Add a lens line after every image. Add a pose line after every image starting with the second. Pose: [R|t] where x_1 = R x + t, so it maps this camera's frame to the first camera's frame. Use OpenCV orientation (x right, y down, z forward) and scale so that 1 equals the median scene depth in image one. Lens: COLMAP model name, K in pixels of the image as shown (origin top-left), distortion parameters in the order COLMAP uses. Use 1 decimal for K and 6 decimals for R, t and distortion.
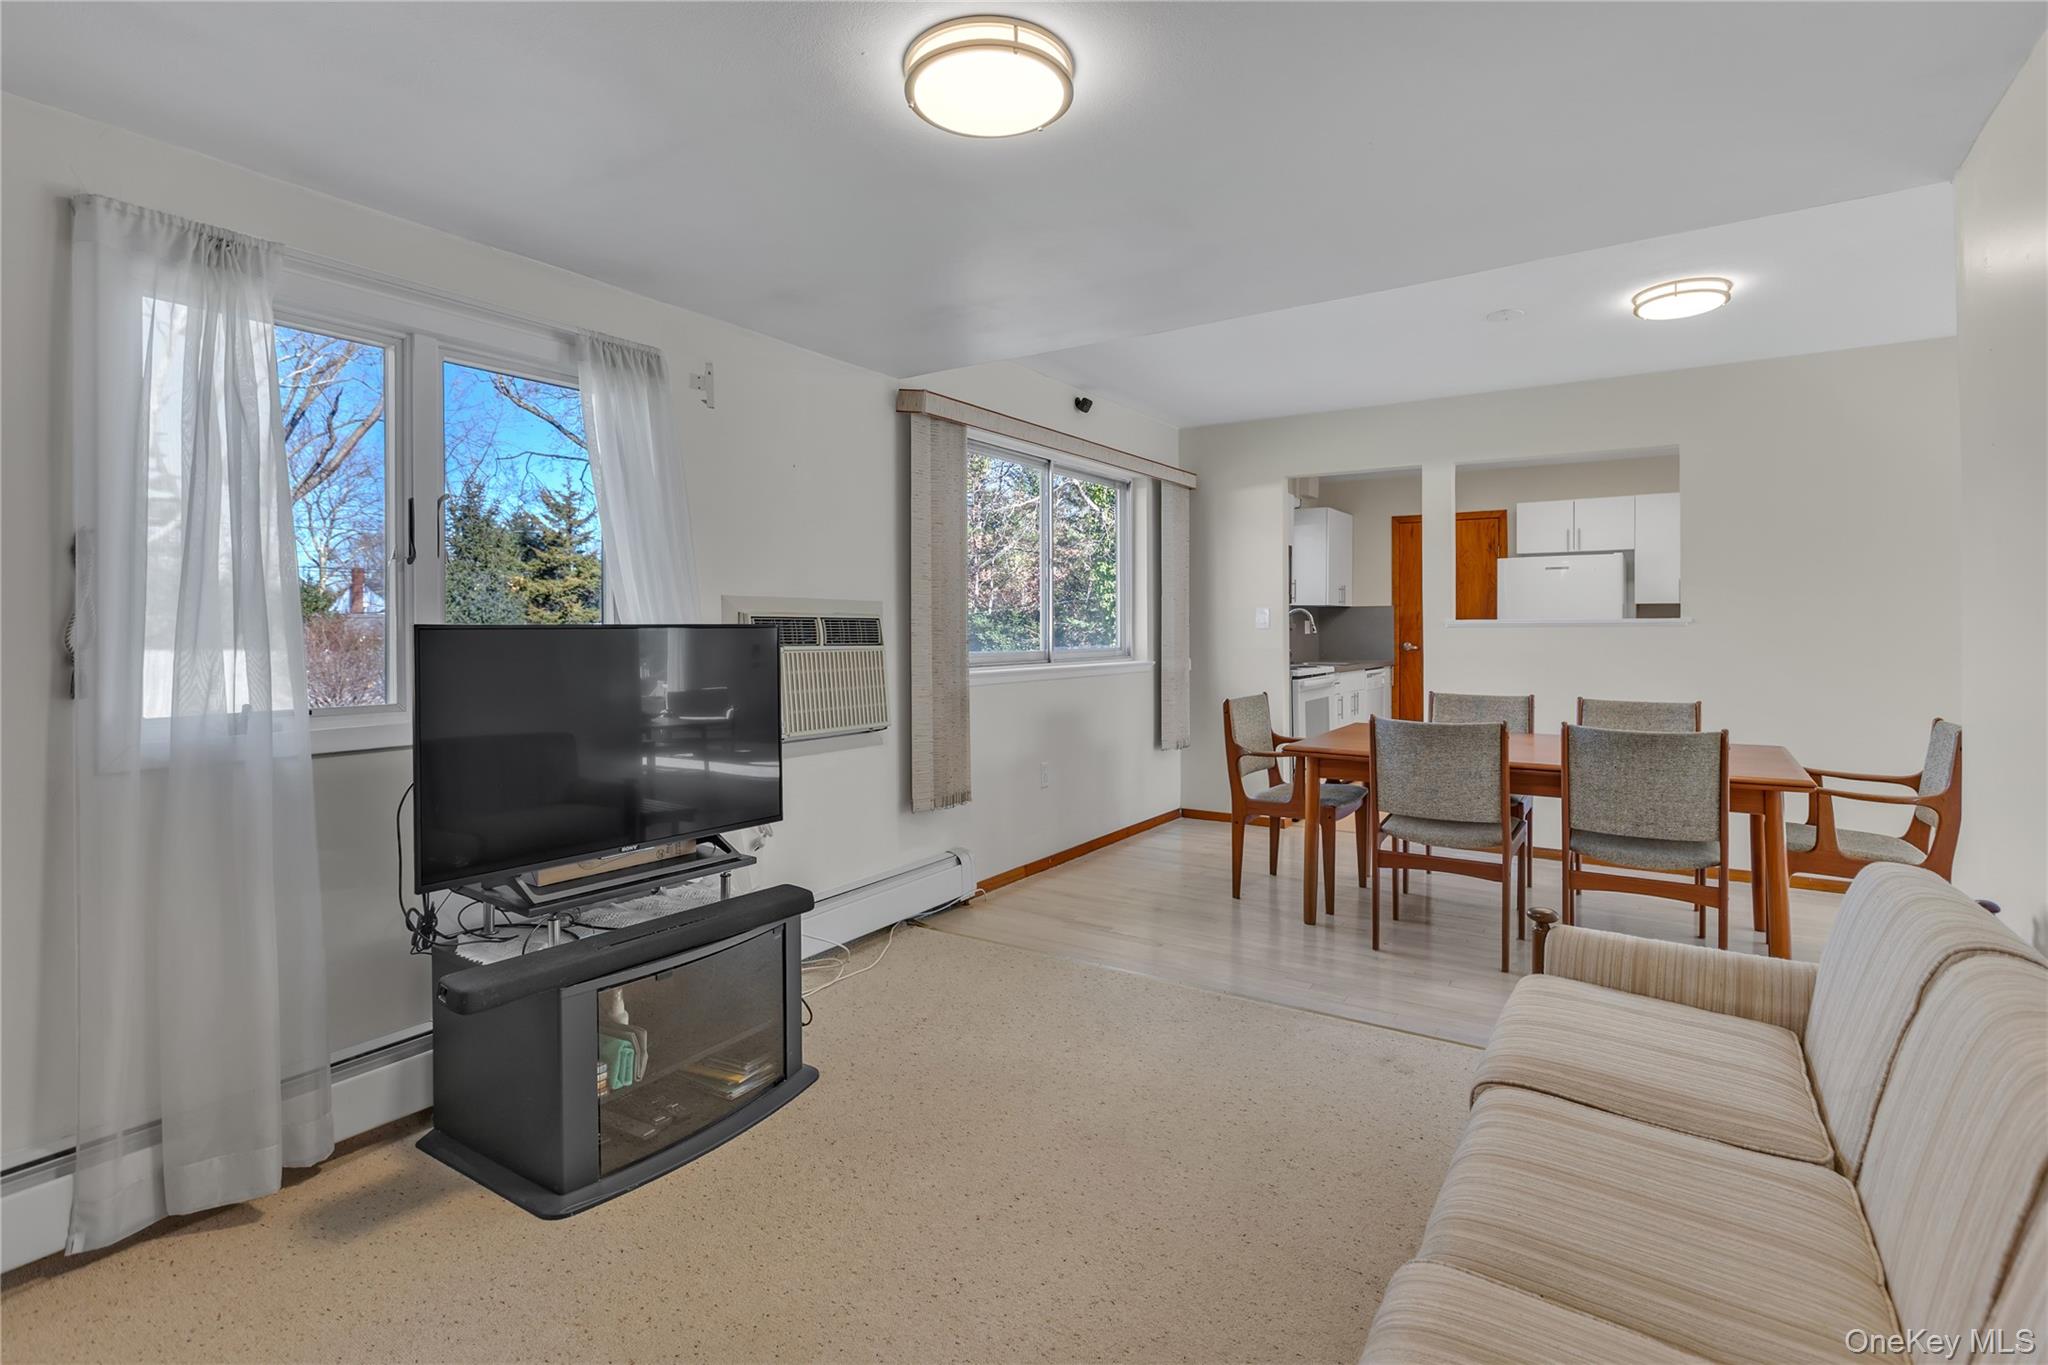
lens RADIAL K [[939.1, 0, 1019.4], [0, 939.1, 637.7], [0, 0, 1]] dist [-0.001569, -0.000257]
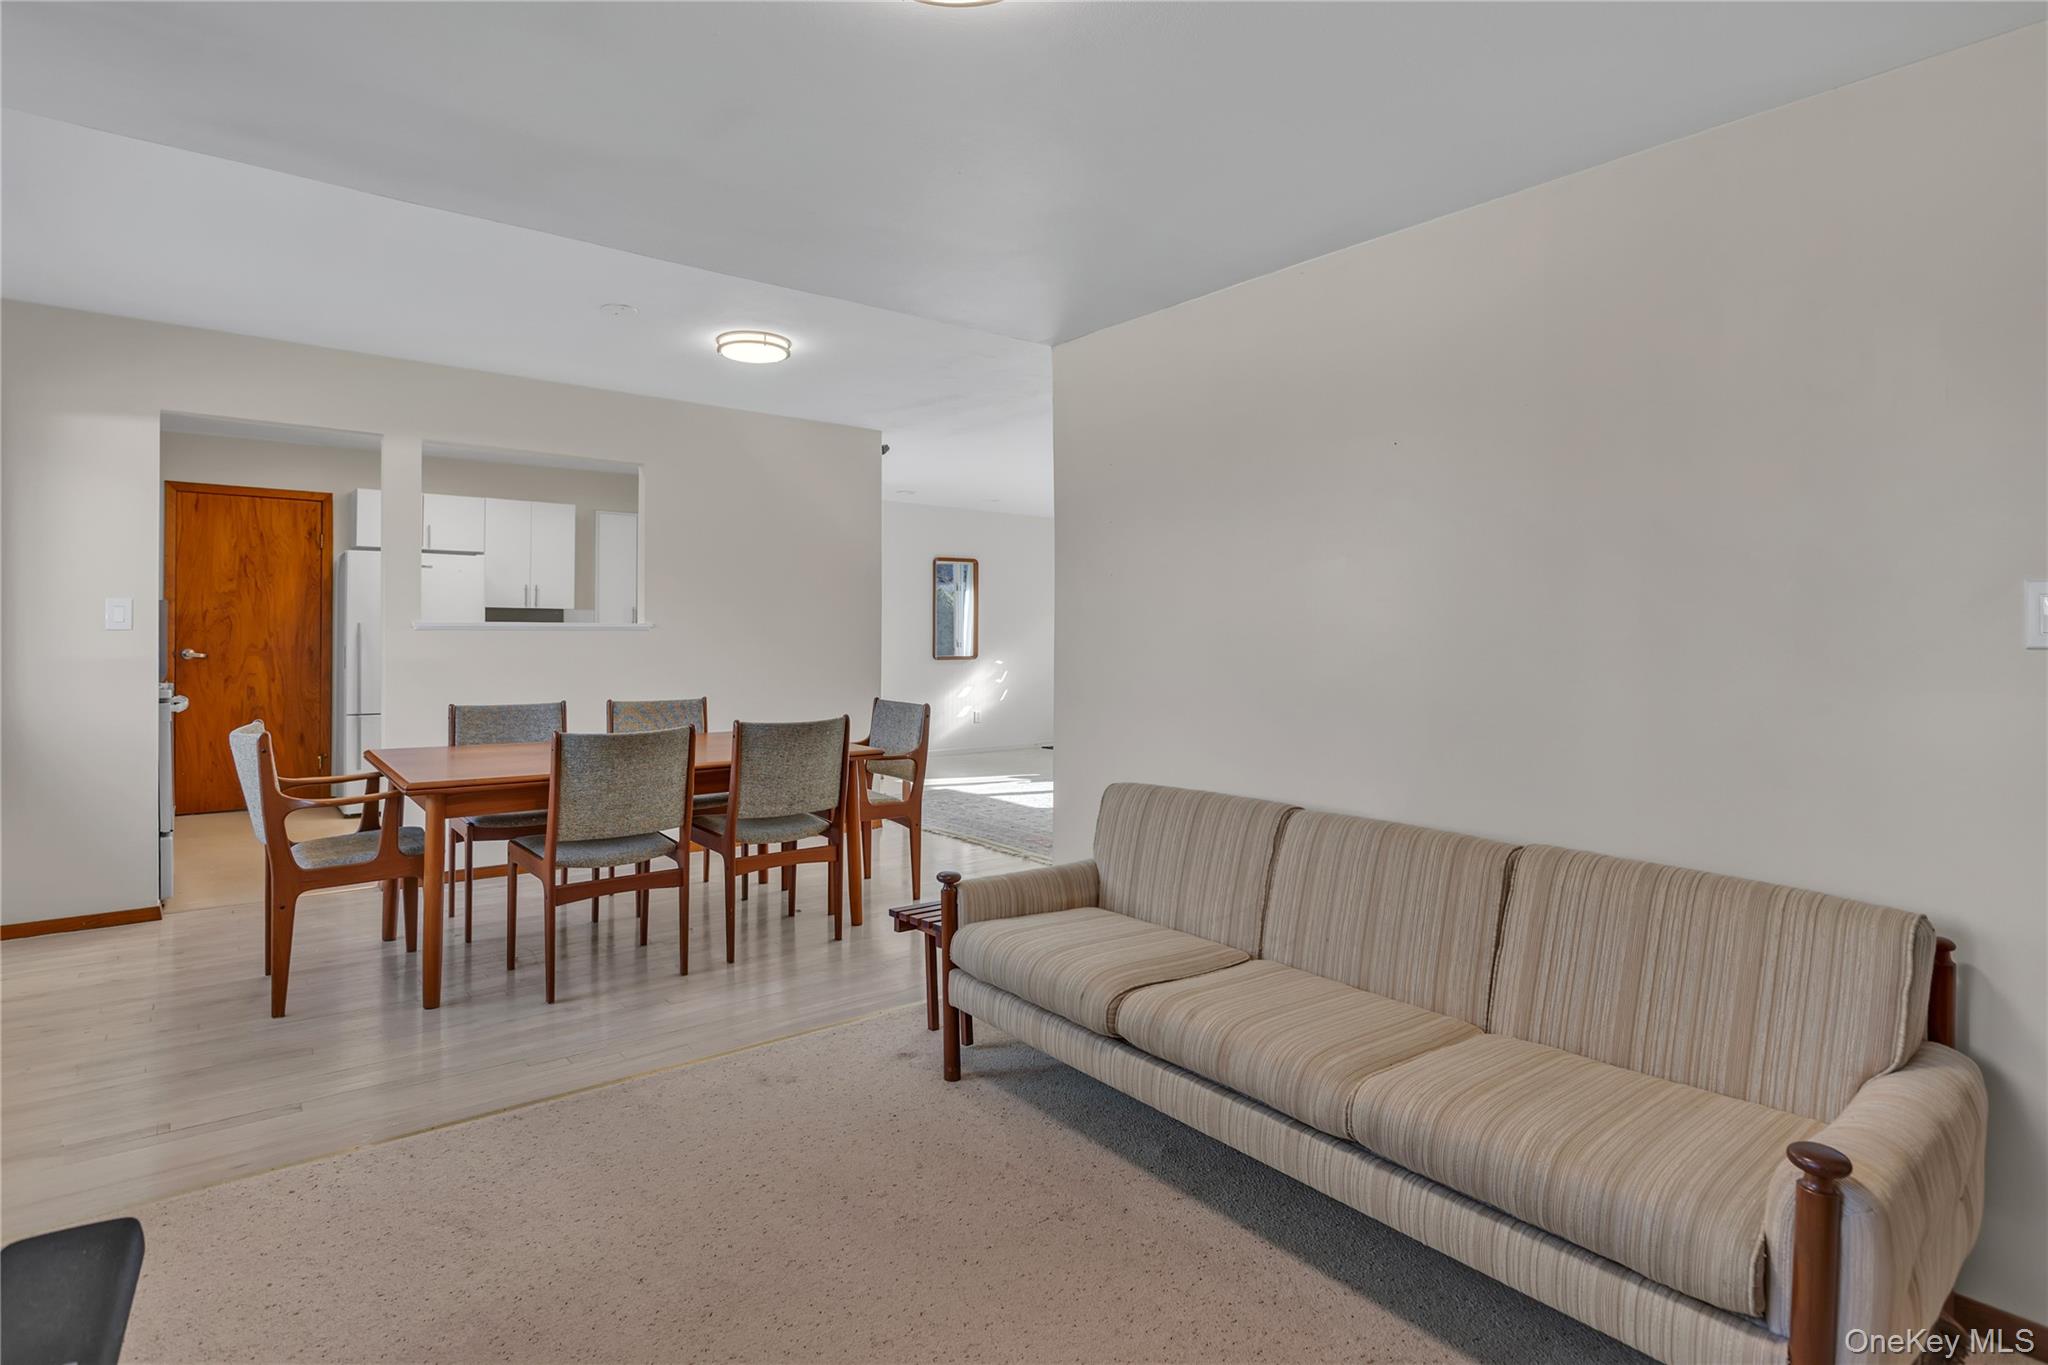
lens RADIAL K [[977.8, 0, 1025.7], [0, 977.8, 624.4], [0, 0, 1]] dist [-0.003332, -0.000688]
pose [[0.344574, 0.012330, 0.938678, -0.310366], [0.003515, 0.999890, -0.014424, -0.002419], [-0.938753, 0.008270, 0.344492, 0.263827]]
